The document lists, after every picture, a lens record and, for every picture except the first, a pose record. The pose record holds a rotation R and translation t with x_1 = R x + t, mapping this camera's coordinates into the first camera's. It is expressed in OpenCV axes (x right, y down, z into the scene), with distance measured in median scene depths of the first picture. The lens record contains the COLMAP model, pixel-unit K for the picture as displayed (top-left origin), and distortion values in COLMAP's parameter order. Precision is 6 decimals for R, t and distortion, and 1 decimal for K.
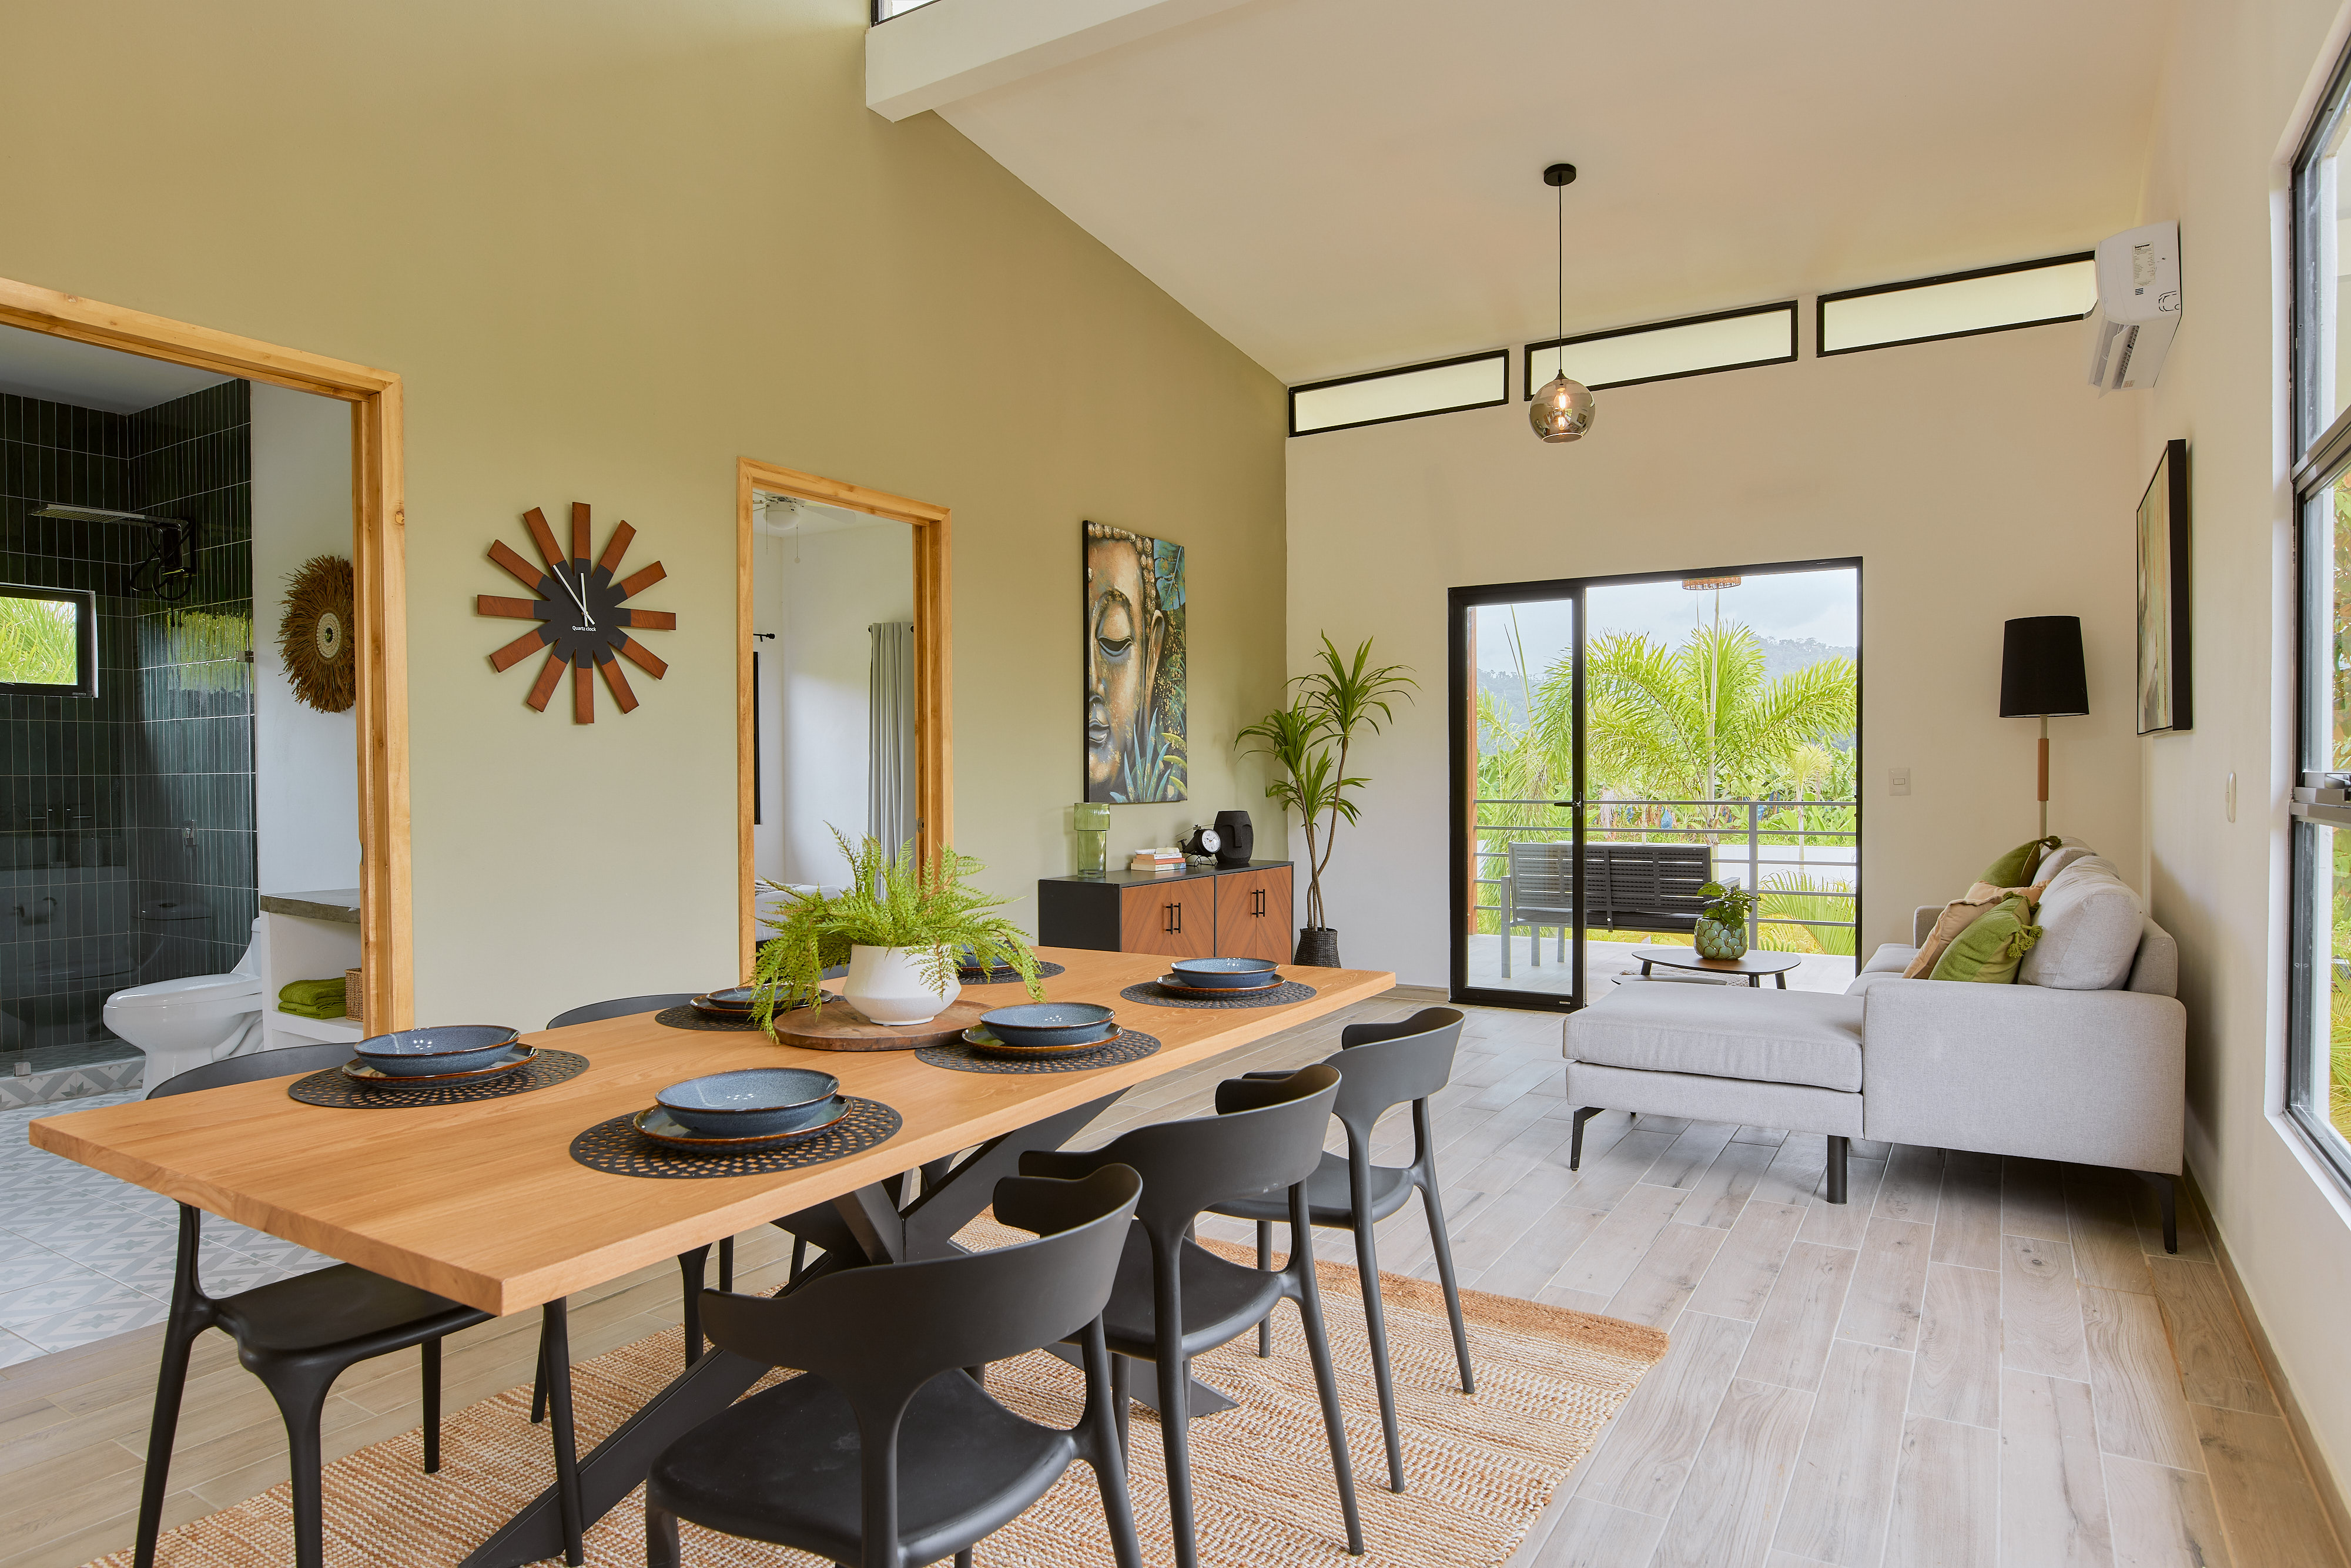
lens RADIAL K [[1367.5, 0, 1175.5], [0, 1367.5, 784.0], [0, 0, 1]] dist [-0.024328, 0.001120]
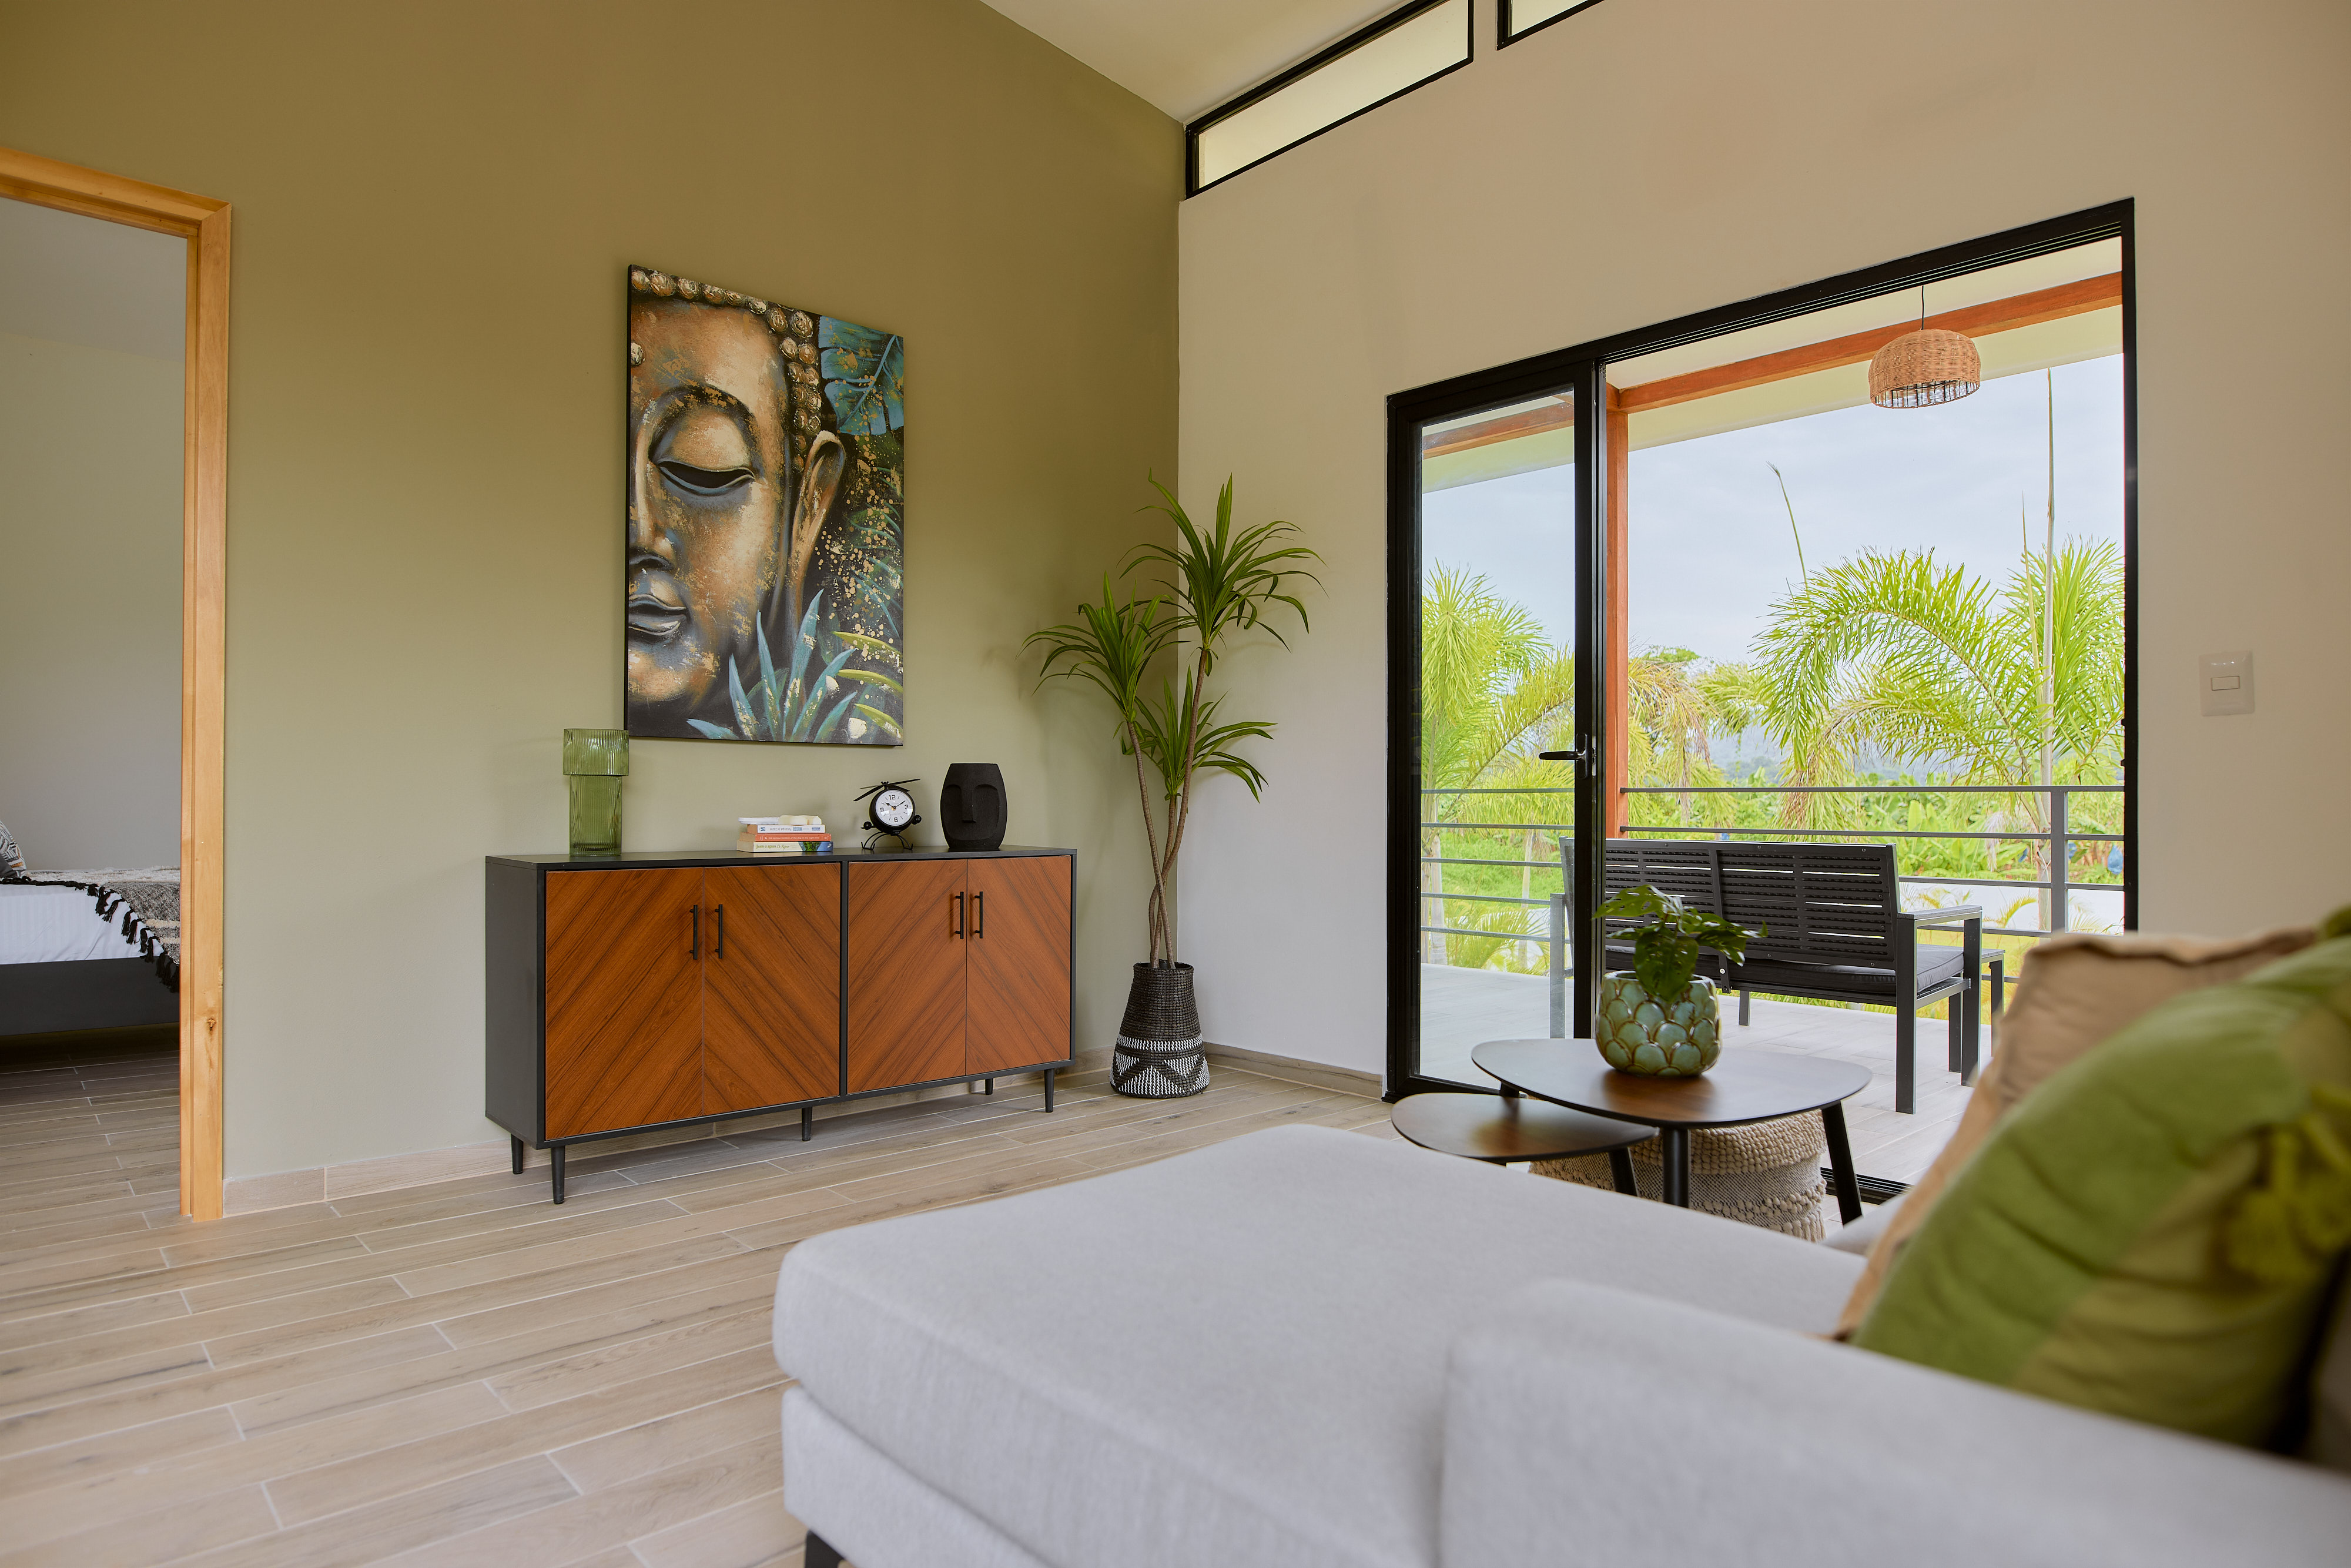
lens RADIAL K [[1367.5, 0, 1175.5], [0, 1367.5, 784.0], [0, 0, 1]] dist [-0.024328, 0.001120]
pose [[0.961953, 0.005869, -0.273151, 0.299593], [-0.011991, 0.999713, -0.020747, 0.040985], [0.272951, 0.023233, 0.961747, 0.450222]]
